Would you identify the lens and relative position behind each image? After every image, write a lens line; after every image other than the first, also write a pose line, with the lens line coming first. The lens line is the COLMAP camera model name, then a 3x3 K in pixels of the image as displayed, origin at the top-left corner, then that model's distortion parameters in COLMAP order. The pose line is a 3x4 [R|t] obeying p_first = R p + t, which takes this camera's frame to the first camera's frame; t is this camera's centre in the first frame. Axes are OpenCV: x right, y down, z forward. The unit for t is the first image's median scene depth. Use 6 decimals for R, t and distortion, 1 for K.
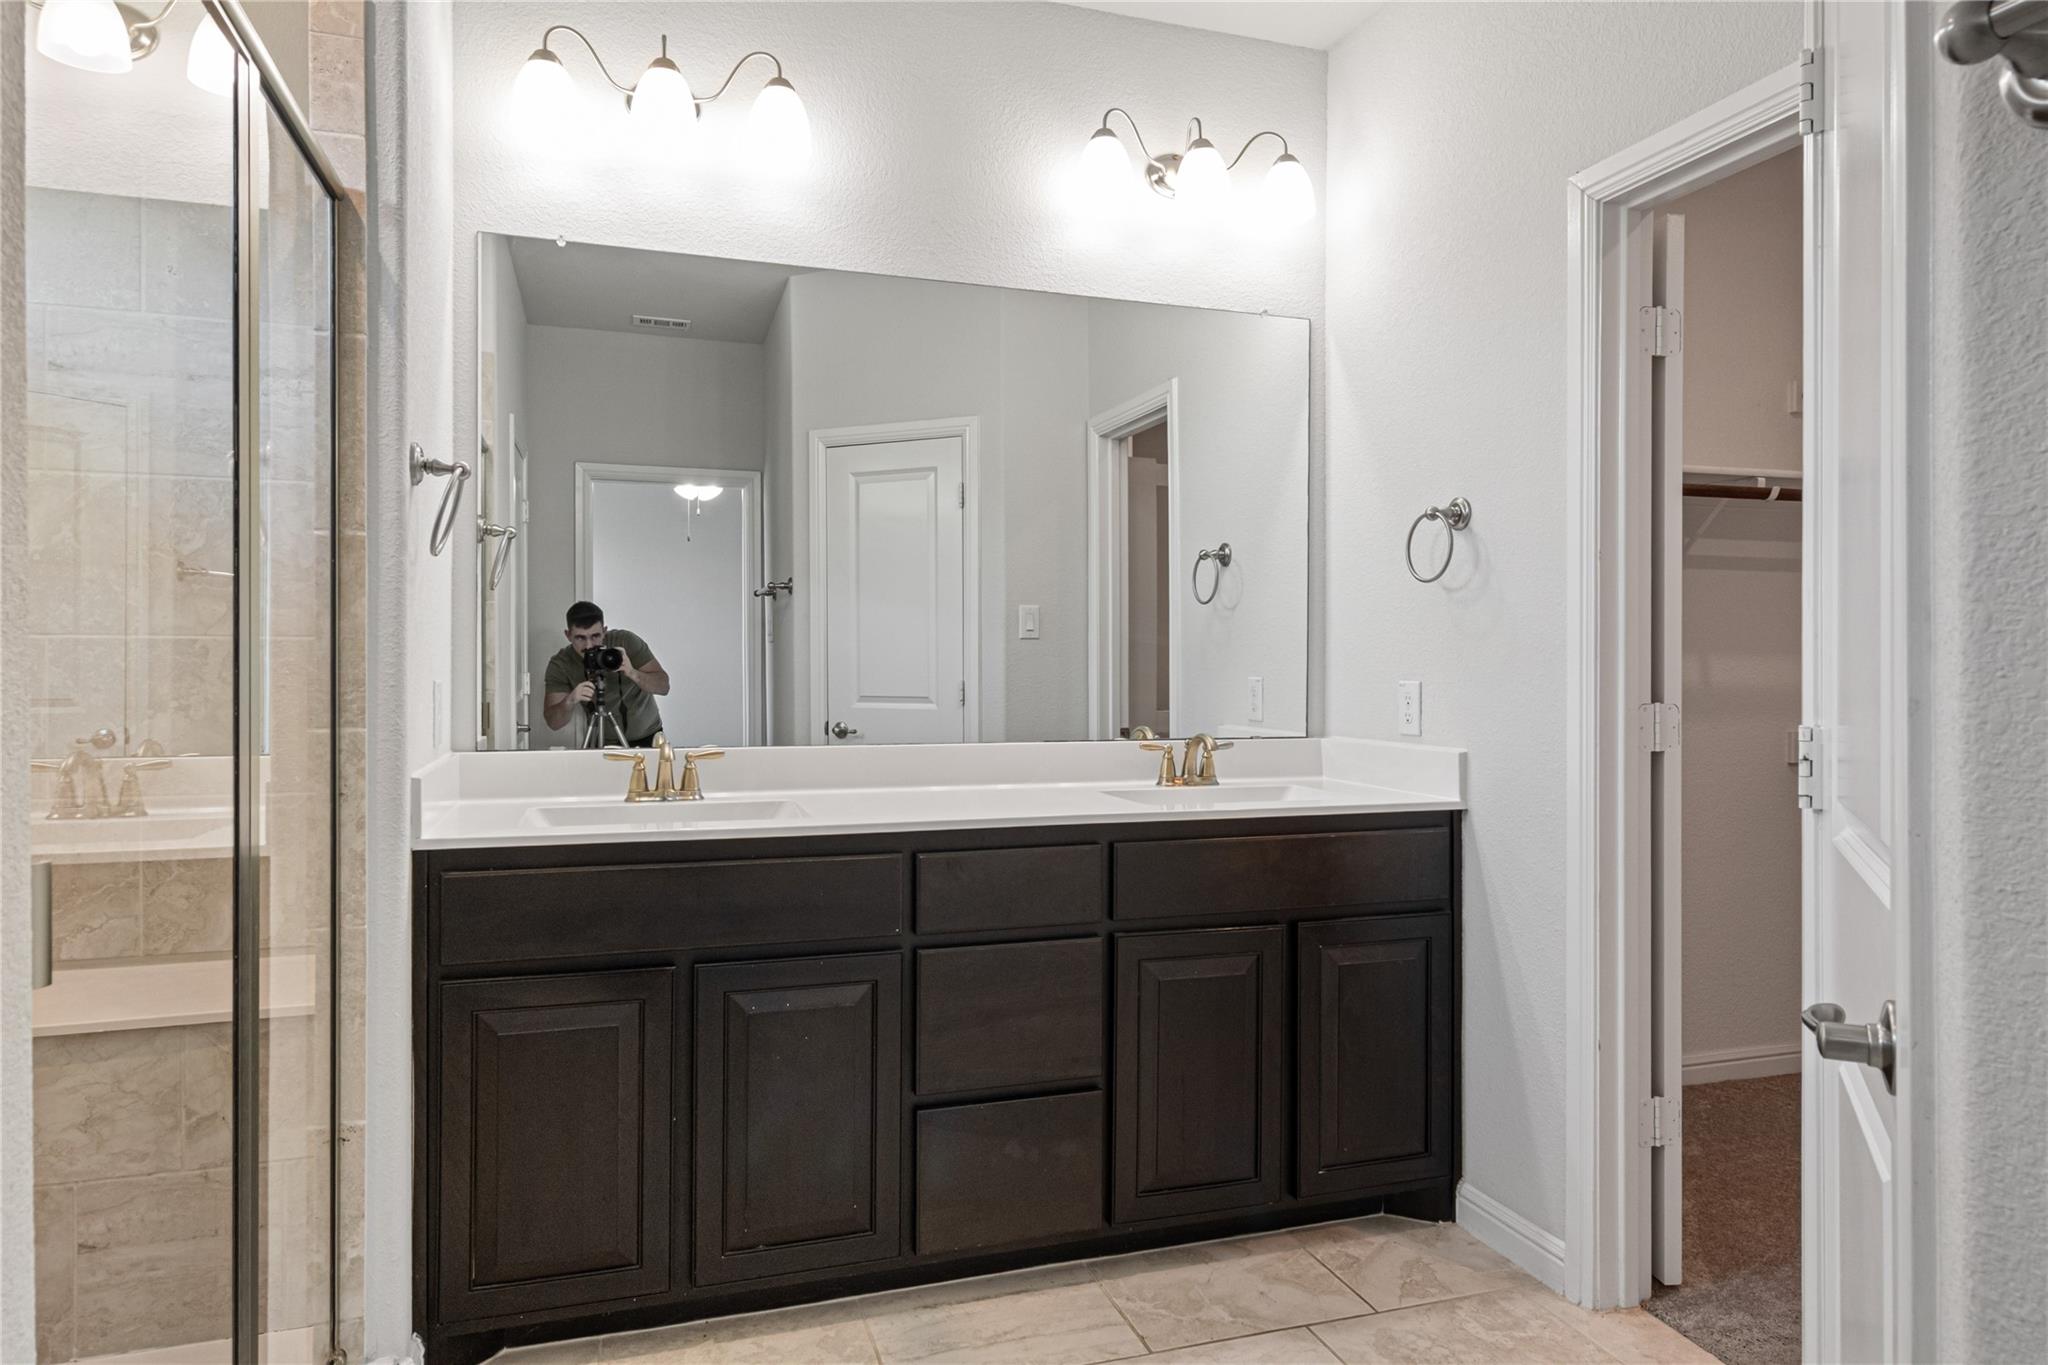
lens RADIAL K [[1243.8, 0, 1024.0], [0, 1243.8, 679.5], [0, 0, 1]] dist [0.013636, -0.010797]
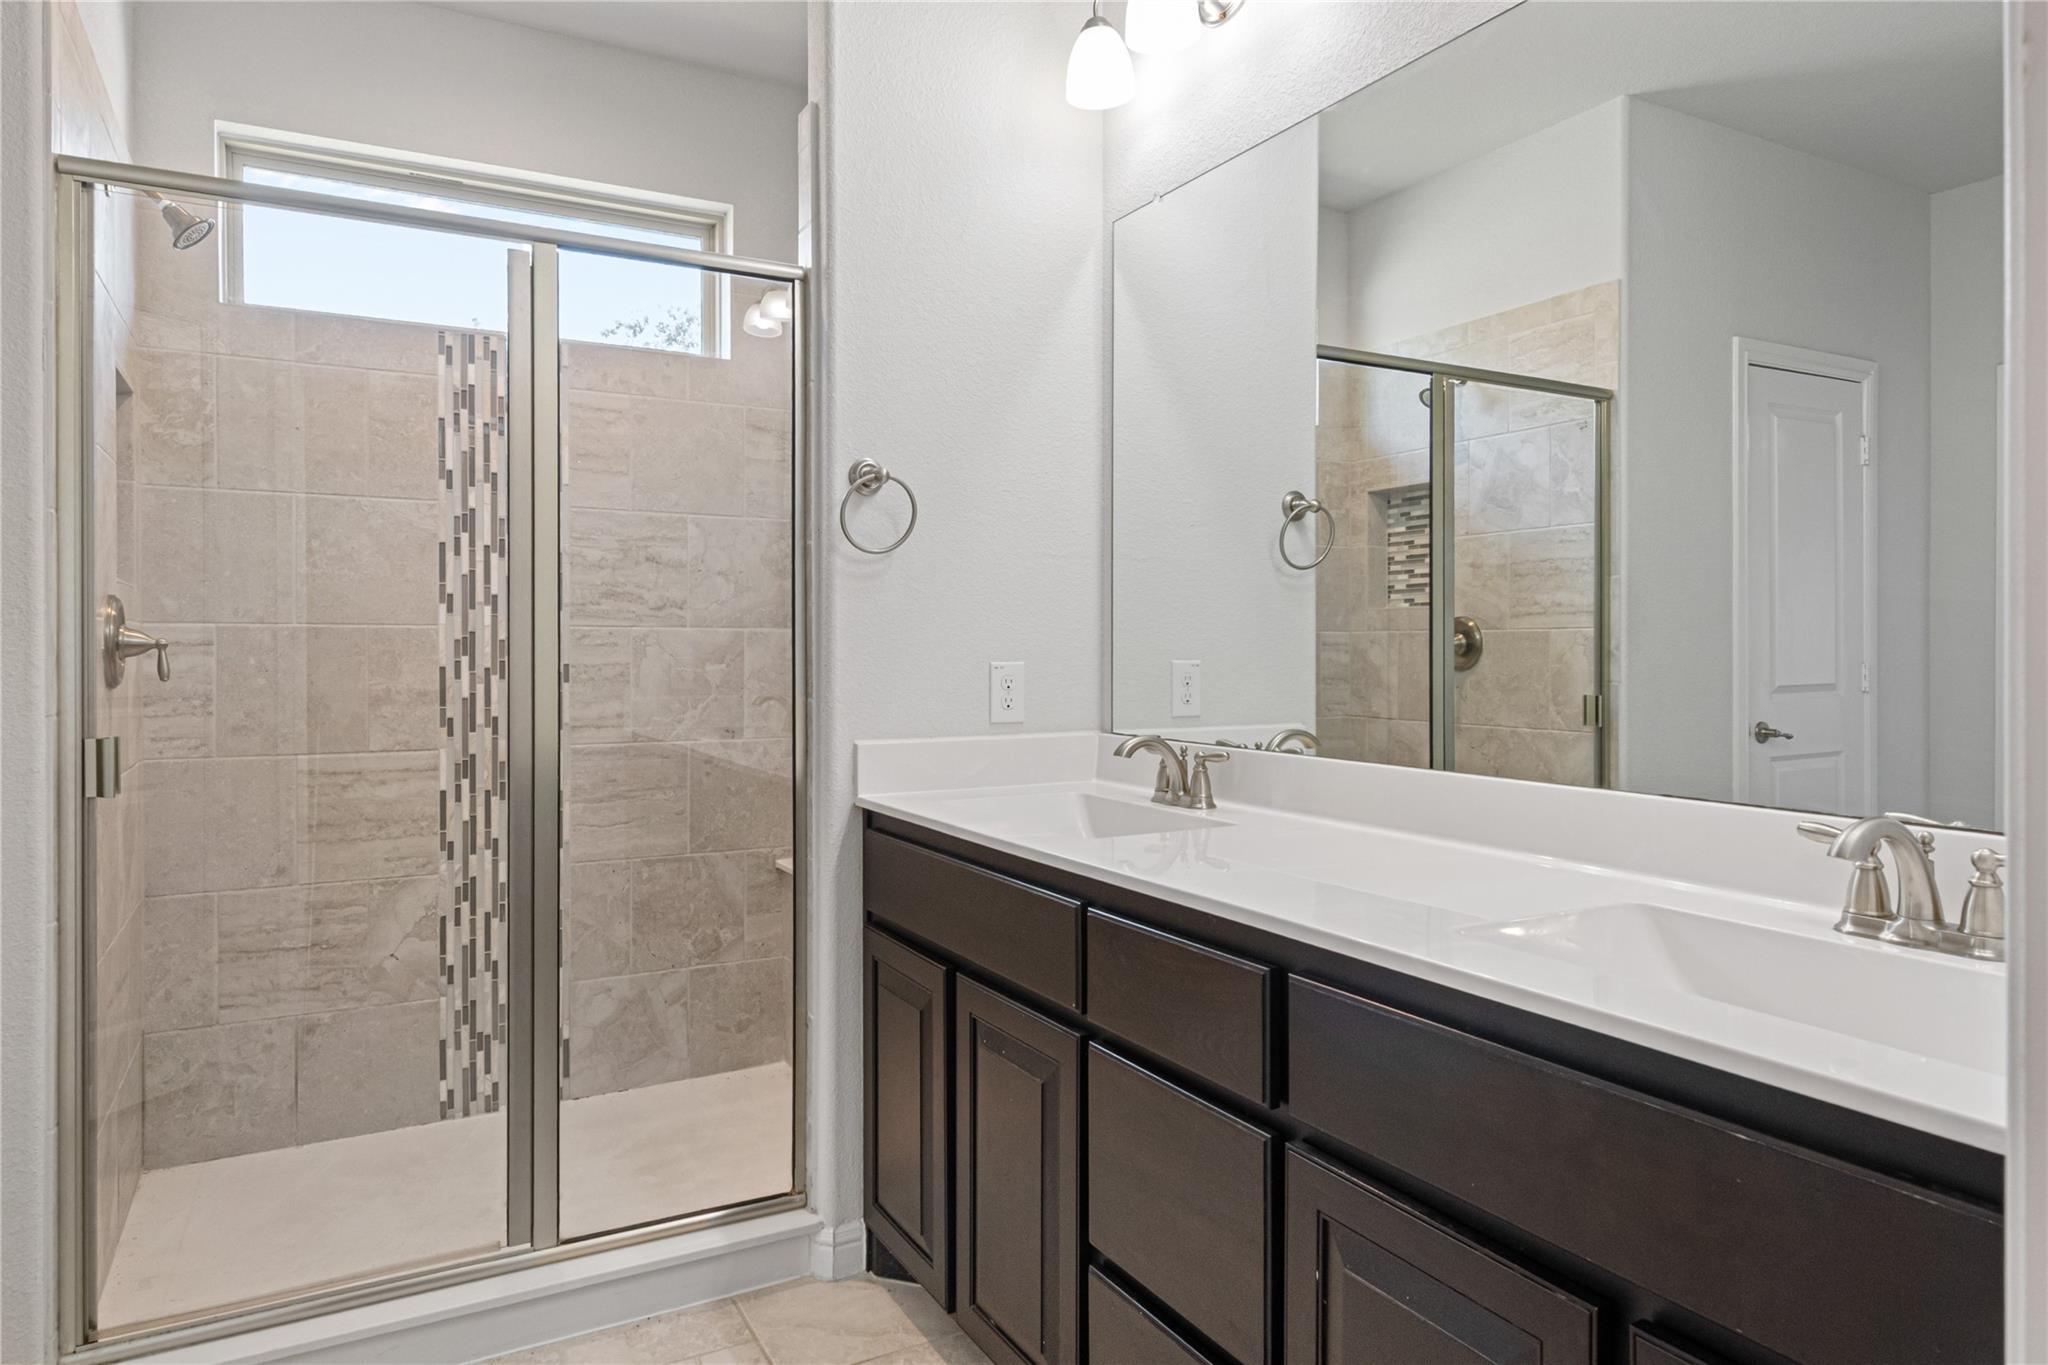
lens RADIAL K [[1243.8, 0, 1022.8], [0, 1243.8, 676.3], [0, 0, 1]] dist [0.013636, -0.010797]
pose [[0.186342, 0.002698, -0.982481, 0.574575], [-0.001016, 0.999996, 0.002553, 0.007079], [0.982484, 0.000523, 0.186344, 0.784401]]
